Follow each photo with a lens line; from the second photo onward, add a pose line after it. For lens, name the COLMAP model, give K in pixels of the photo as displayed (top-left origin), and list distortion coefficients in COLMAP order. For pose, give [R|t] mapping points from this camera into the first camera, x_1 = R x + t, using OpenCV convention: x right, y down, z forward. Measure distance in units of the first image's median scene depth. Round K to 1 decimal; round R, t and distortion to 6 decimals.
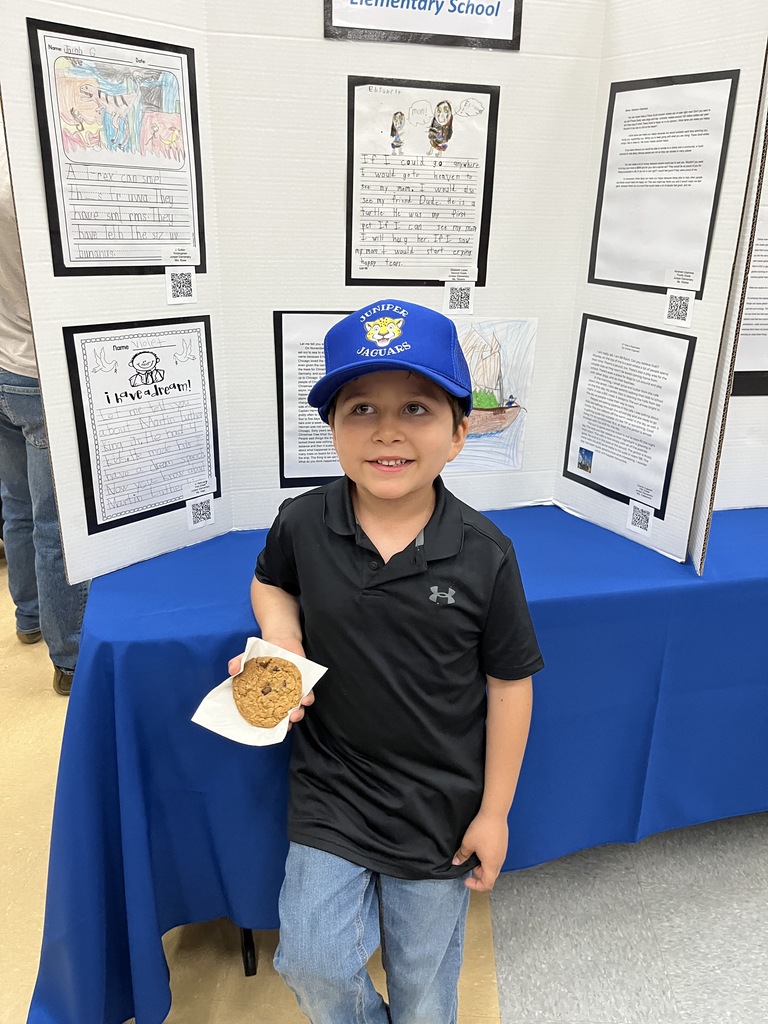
lens RADIAL K [[790.9, 0, 377.0], [0, 790.9, 511.6], [0, 0, 1]] dist [0.048318, -0.047491]
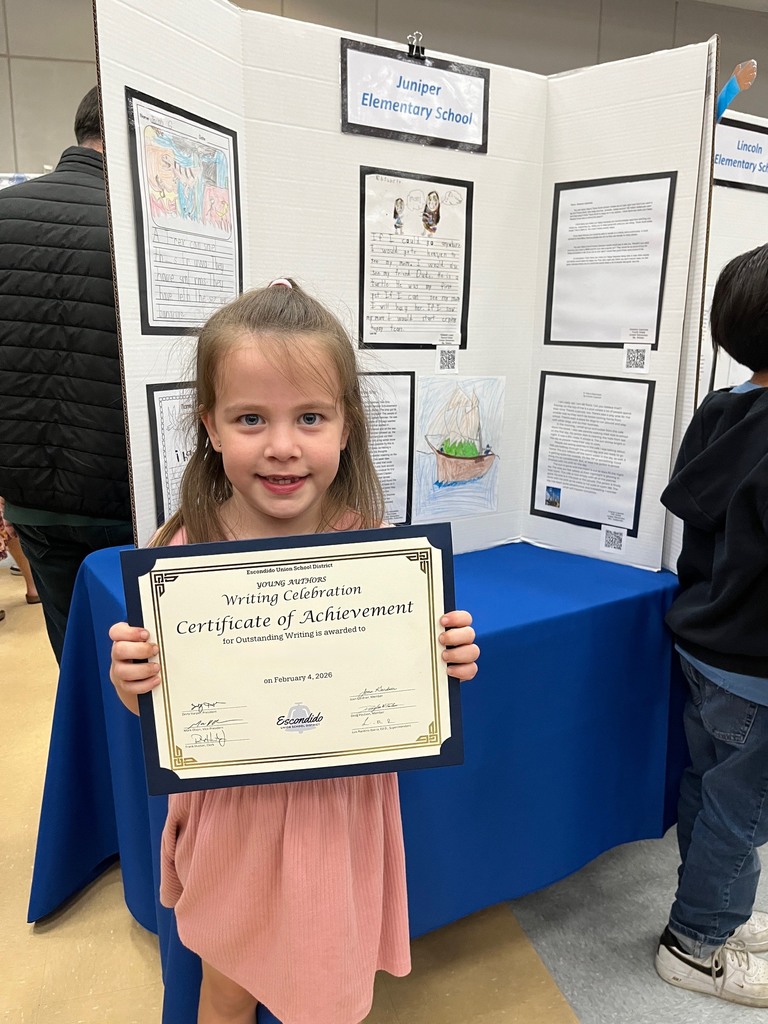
lens RADIAL K [[788.6, 0, 387.5], [0, 788.6, 507.0], [0, 0, 1]] dist [0.063898, -0.069651]
pose [[0.947995, -0.081936, 0.307559, -0.358786], [0.122175, 0.985950, -0.113916, 0.056816], [-0.293904, 0.145568, 0.944686, 0.000914]]
